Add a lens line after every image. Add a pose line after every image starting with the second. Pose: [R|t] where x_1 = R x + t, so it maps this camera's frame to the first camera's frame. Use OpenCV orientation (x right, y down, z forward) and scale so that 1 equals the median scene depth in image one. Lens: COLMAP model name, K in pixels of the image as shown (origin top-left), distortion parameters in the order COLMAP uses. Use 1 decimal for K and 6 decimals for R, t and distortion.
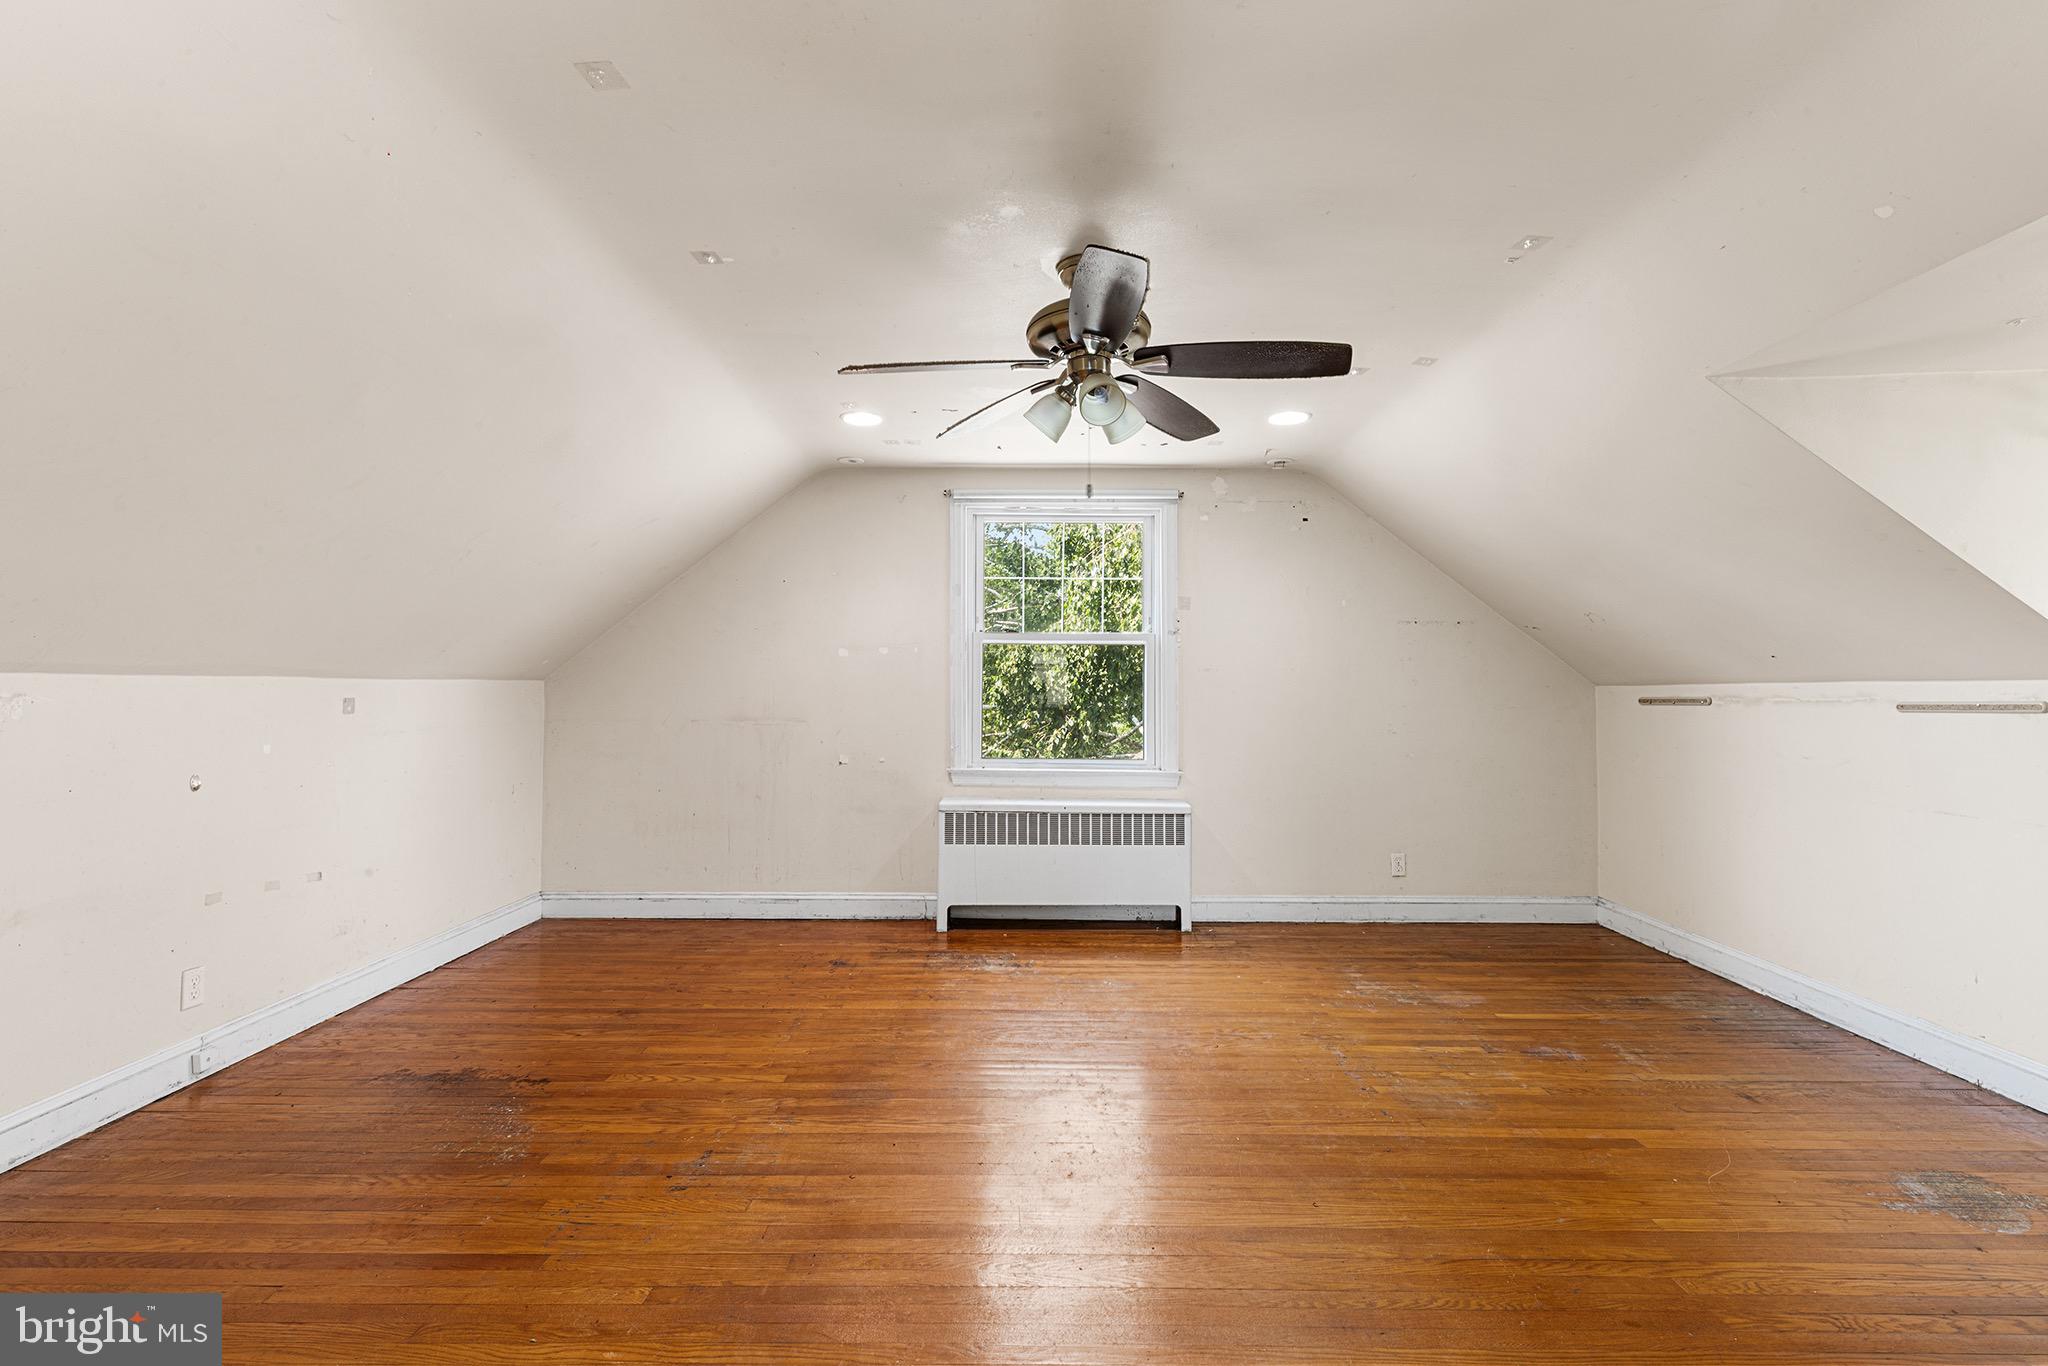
lens RADIAL K [[920.6, 0, 1018.5], [0, 920.6, 658.0], [0, 0, 1]] dist [0.003701, 0.000330]
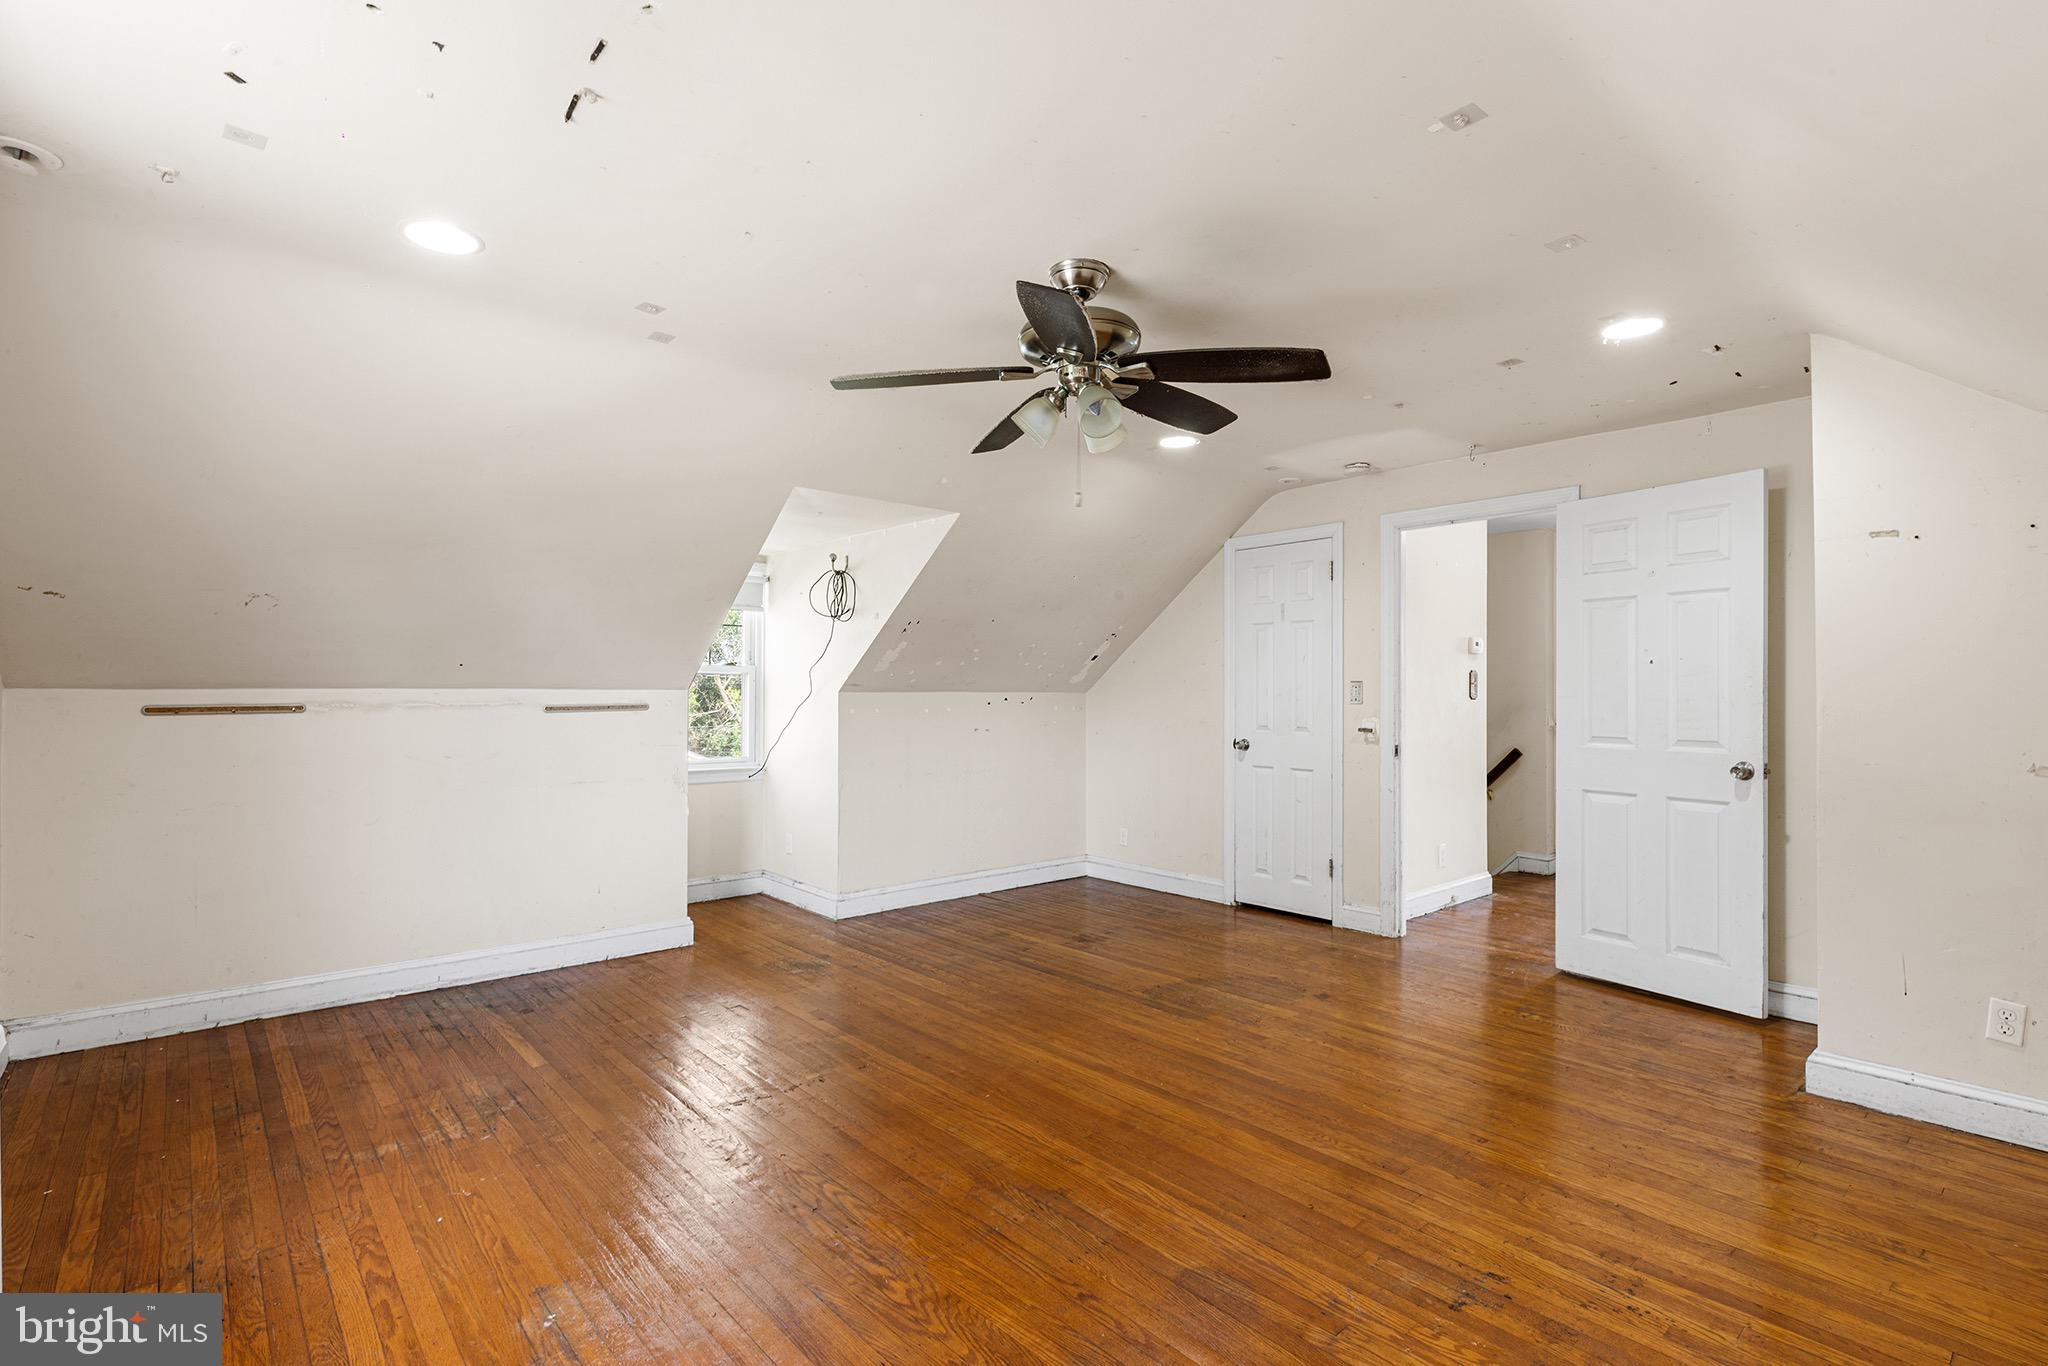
lens RADIAL K [[928.2, 0, 1083.3], [0, 928.2, 692.6], [0, 0, 1]] dist [0.000182, 0.000017]
pose [[-0.707200, 0.002862, 0.707008, -0.511295], [-0.025873, 0.999217, -0.029925, 0.049074], [-0.706540, -0.039456, -0.706572, 1.373041]]
